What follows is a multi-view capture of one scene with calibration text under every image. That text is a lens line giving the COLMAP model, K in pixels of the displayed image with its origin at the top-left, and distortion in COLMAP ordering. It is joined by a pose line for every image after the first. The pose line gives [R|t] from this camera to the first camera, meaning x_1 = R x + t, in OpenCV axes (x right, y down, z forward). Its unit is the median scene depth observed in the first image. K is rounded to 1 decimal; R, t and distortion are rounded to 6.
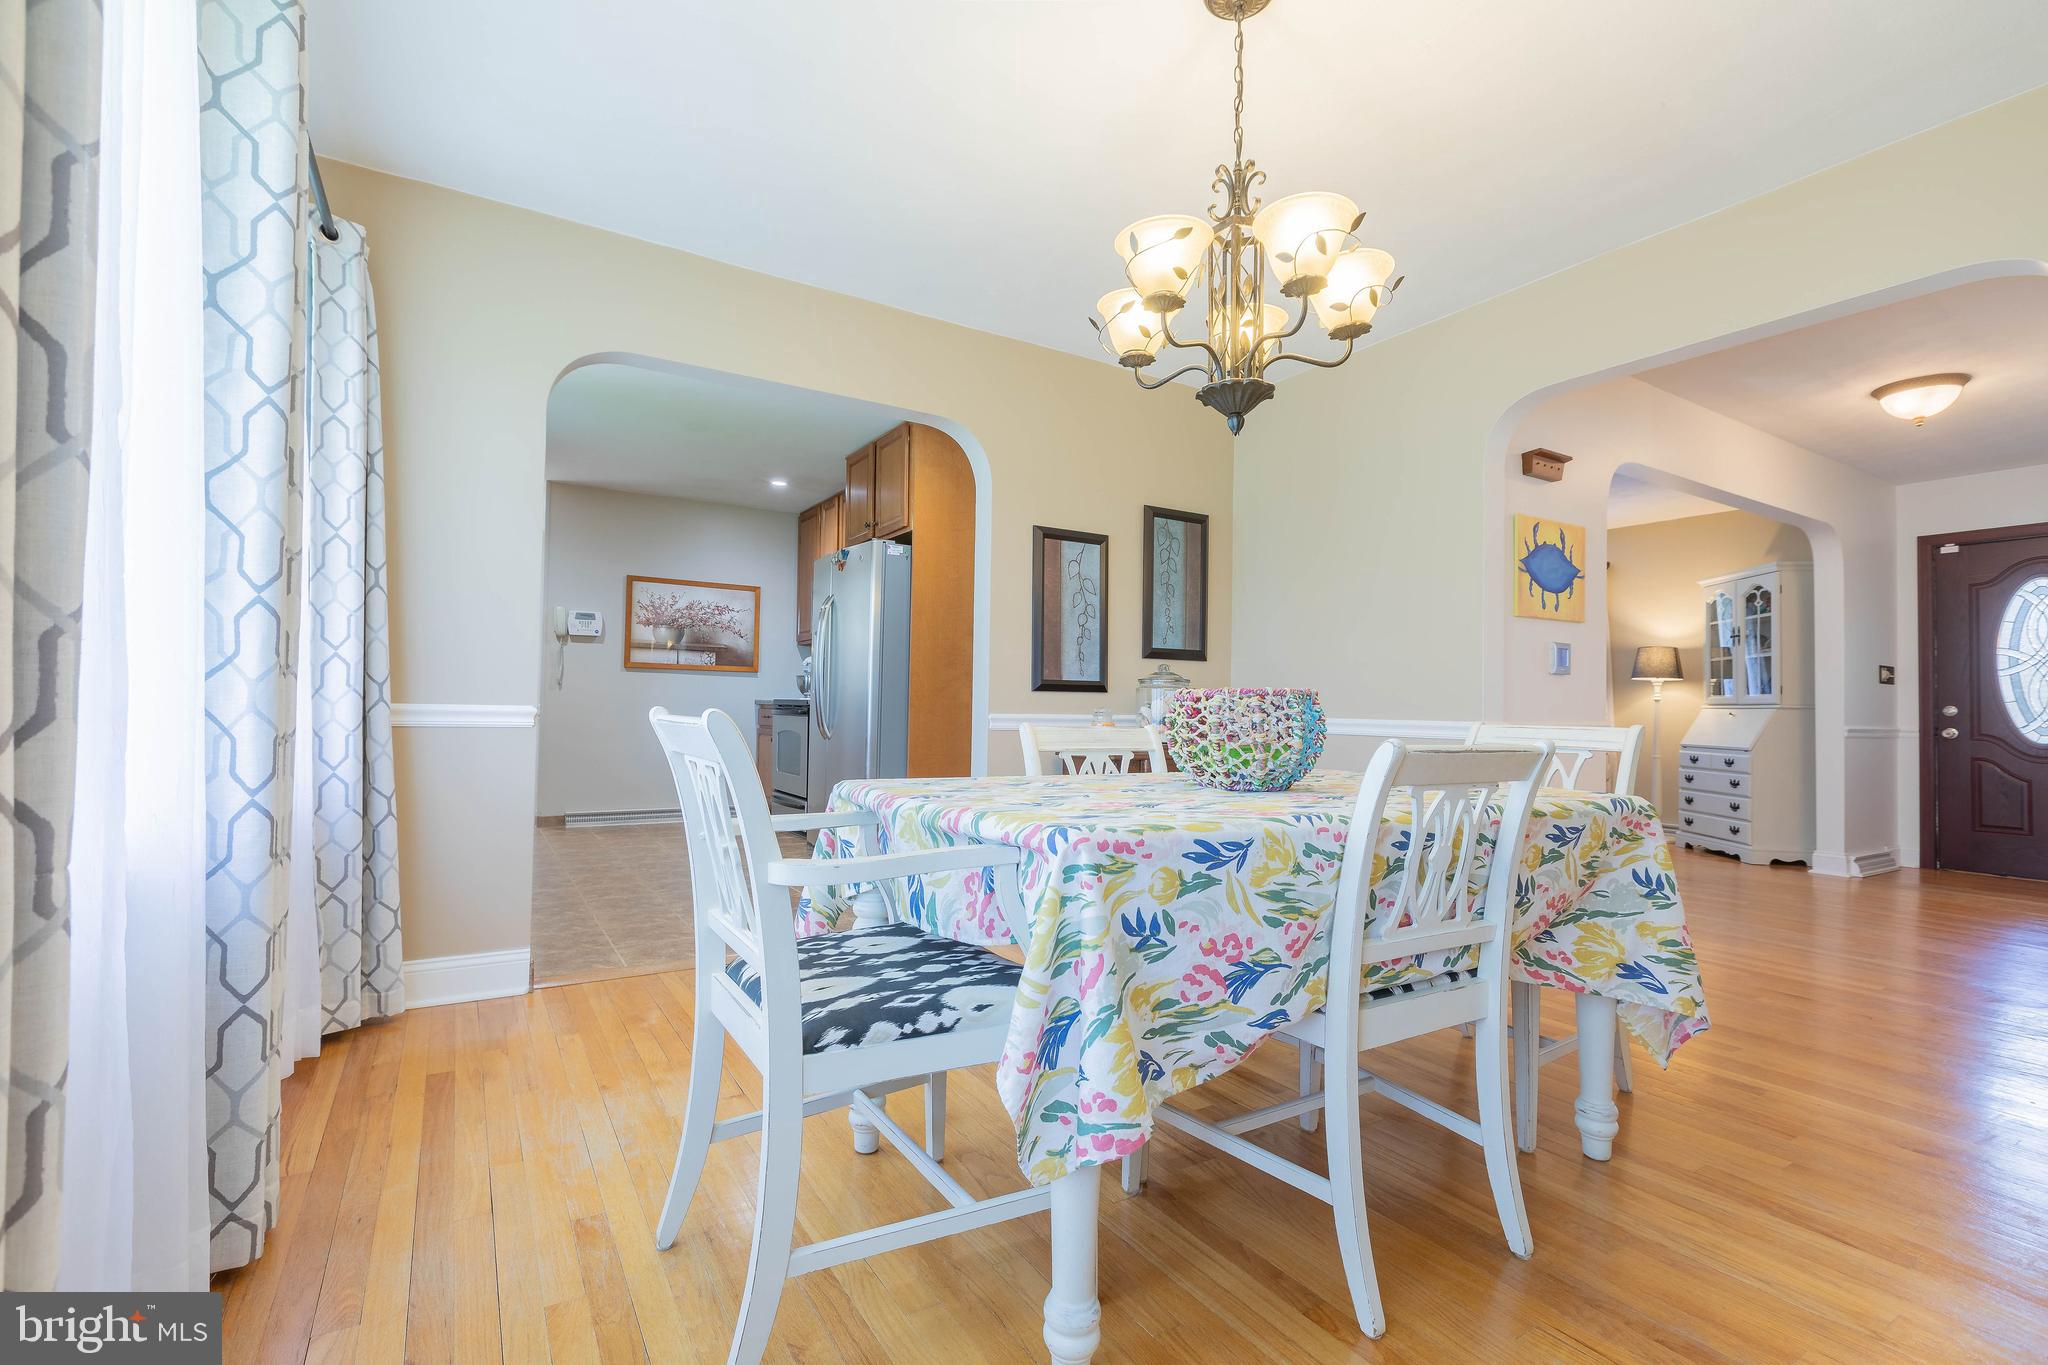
lens RADIAL K [[916.9, 0, 1025.6], [0, 916.9, 692.9], [0, 0, 1]] dist [0.002420, -0.000135]
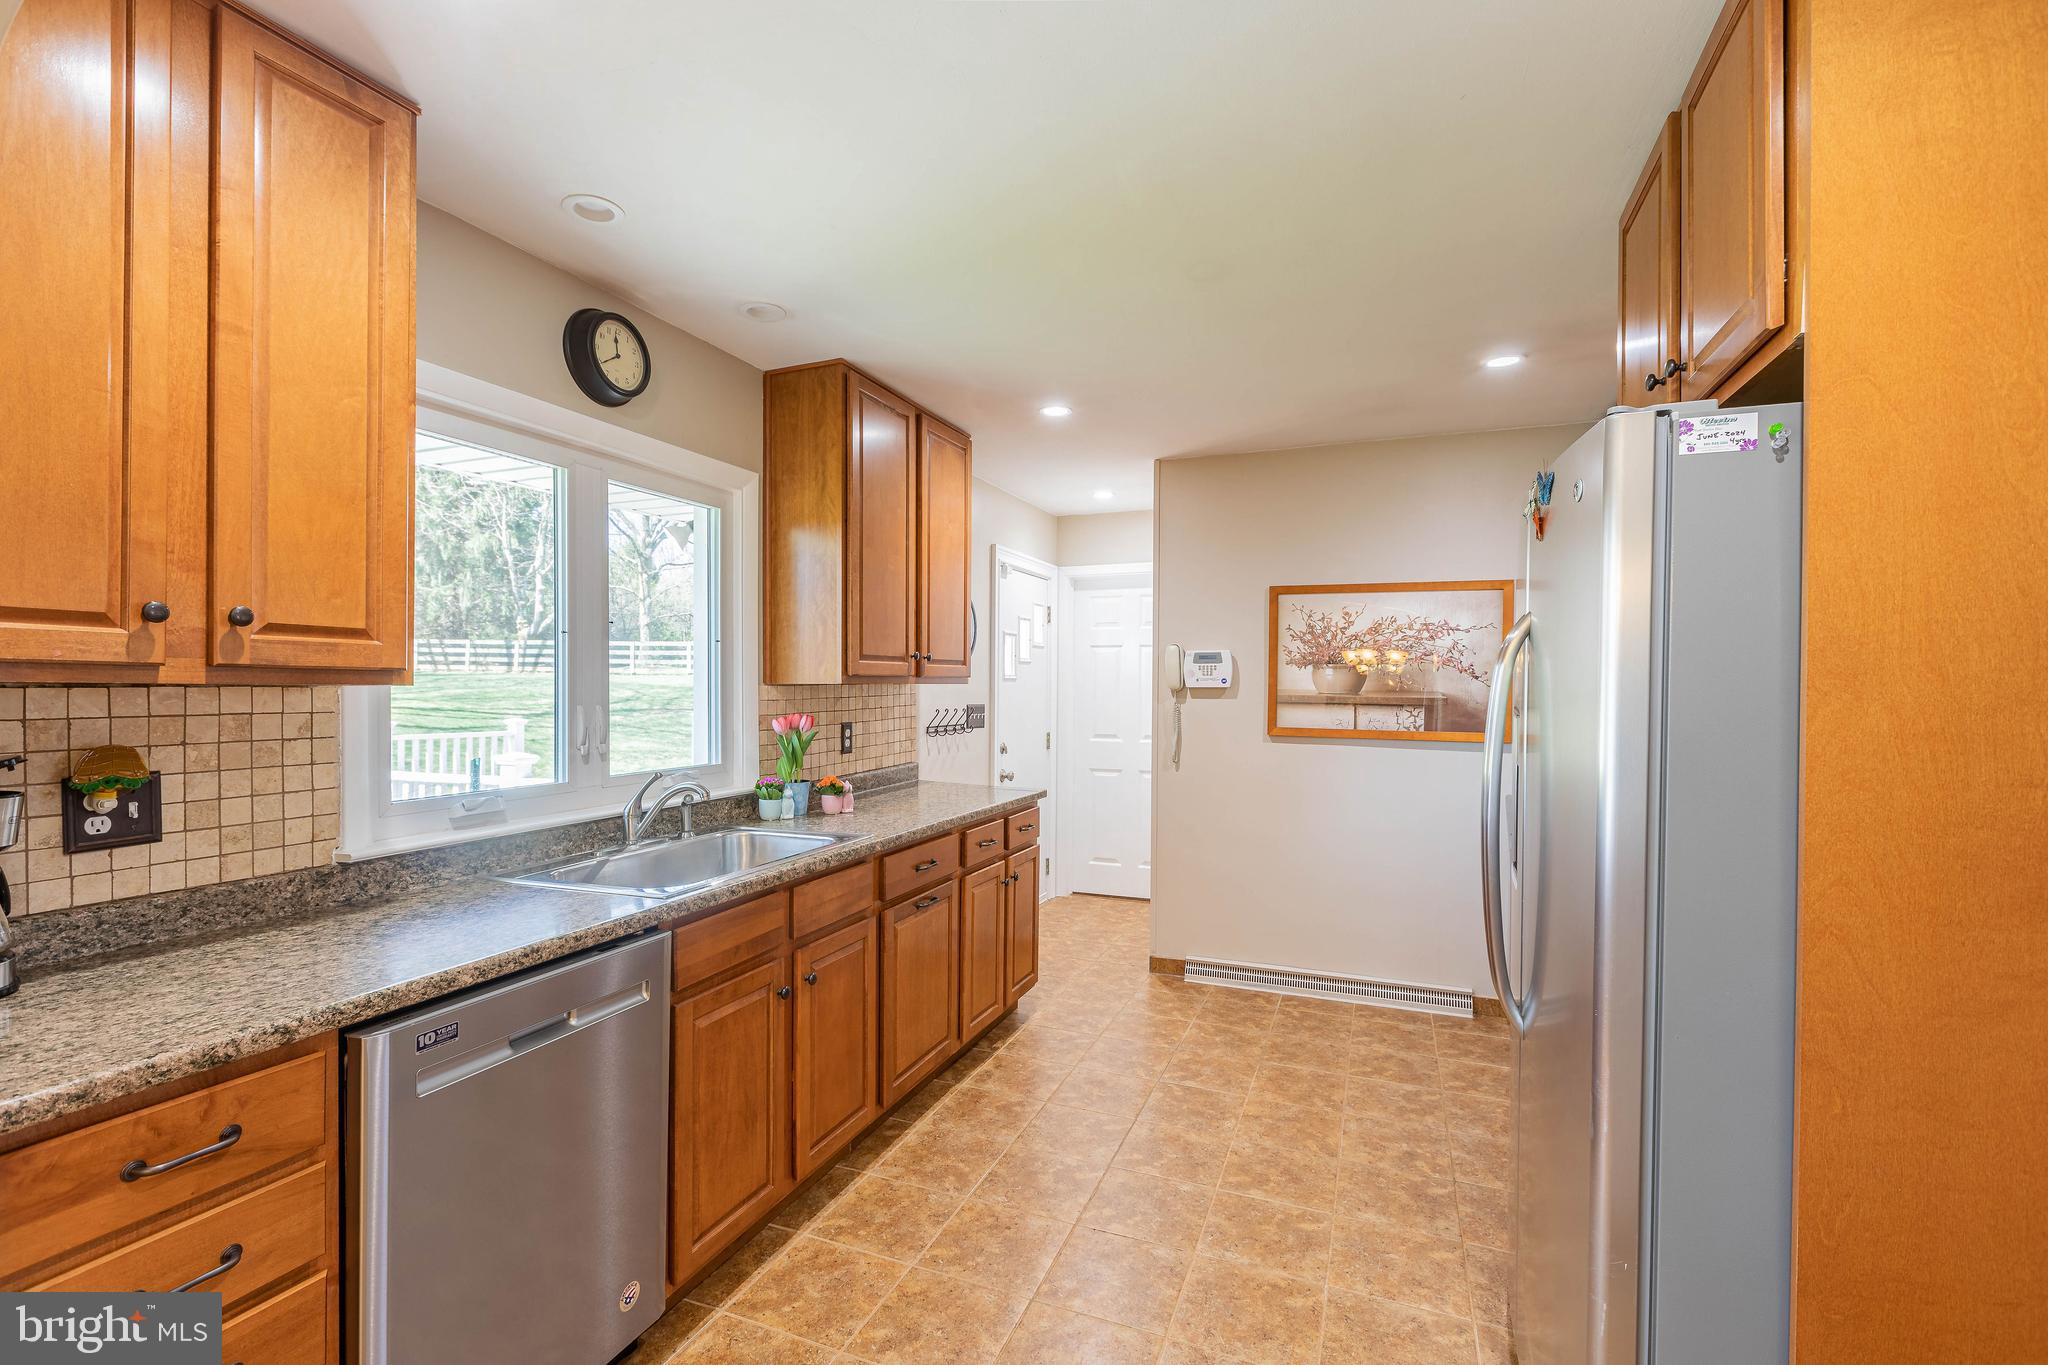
lens RADIAL K [[916.9, 0, 1021.0], [0, 916.9, 686.5], [0, 0, 1]] dist [0.002420, -0.000135]
pose [[0.593624, -0.007100, -0.804711, -0.038387], [0.014003, 0.999901, 0.001507, -0.064209], [0.804621, -0.012163, 0.593665, 0.498010]]
